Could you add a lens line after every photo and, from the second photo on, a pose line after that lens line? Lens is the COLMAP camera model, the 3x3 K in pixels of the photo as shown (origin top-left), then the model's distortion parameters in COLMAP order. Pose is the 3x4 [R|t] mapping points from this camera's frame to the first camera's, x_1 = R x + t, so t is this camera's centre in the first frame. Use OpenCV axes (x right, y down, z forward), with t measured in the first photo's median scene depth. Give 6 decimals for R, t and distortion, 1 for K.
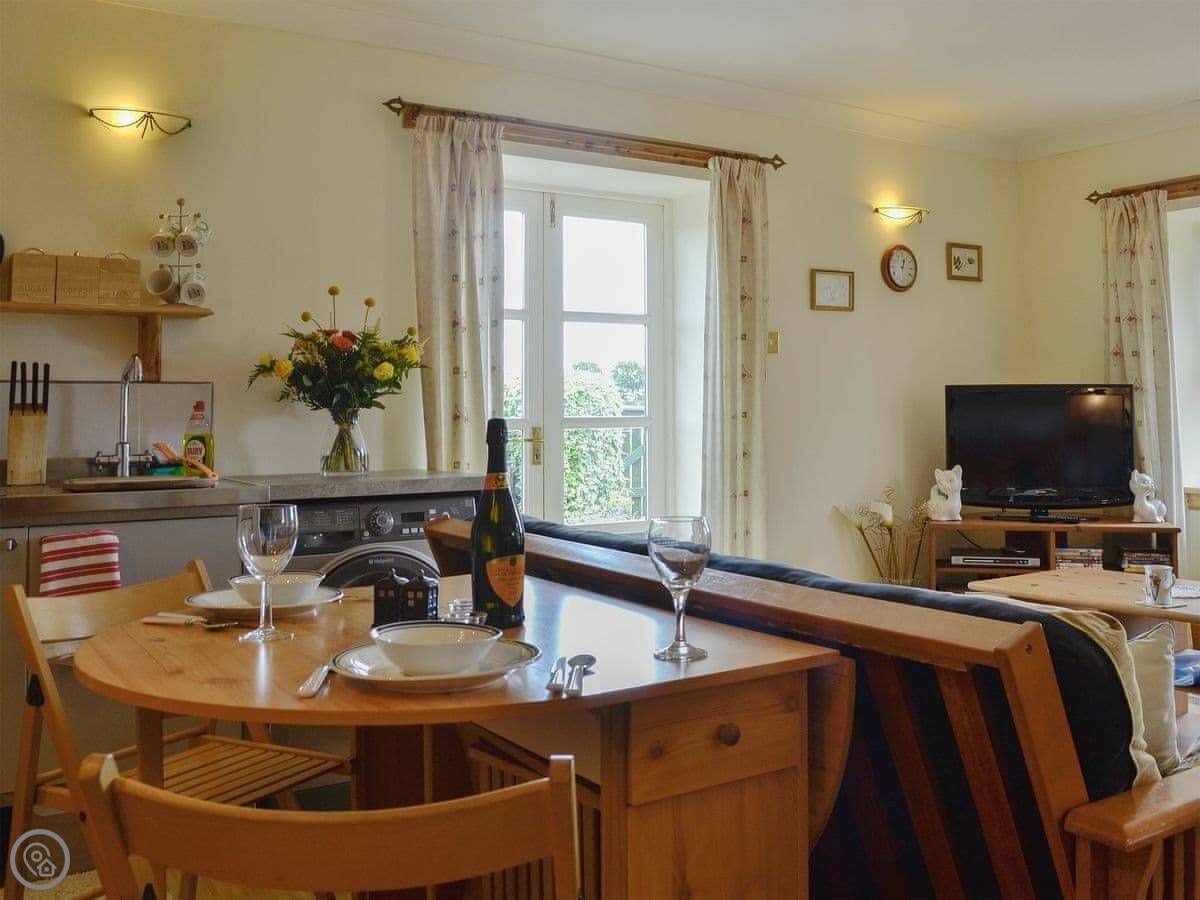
lens RADIAL K [[1162.2, 0, 633.5], [0, 1162.2, 347.3], [0, 0, 1]] dist [-0.040228, 0.006235]
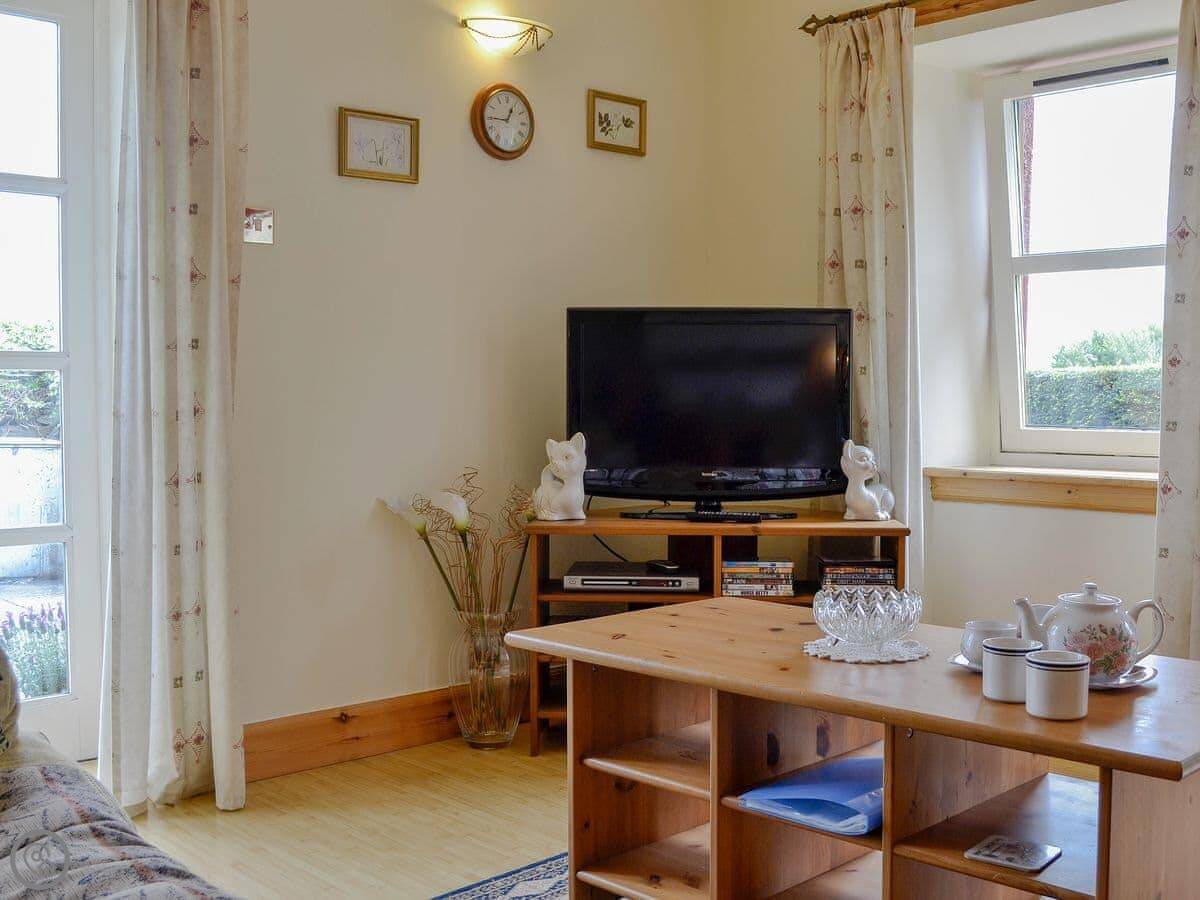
lens RADIAL K [[1330.2, 0, 600.0], [0, 1330.2, 450.0], [0, 0, 1]] dist [-0.008387, 0.020108]
pose [[0.986873, -0.004094, 0.161447, 0.204510], [-0.011366, 0.995439, 0.094720, 0.049702], [-0.161098, -0.095311, 0.982325, 0.334445]]
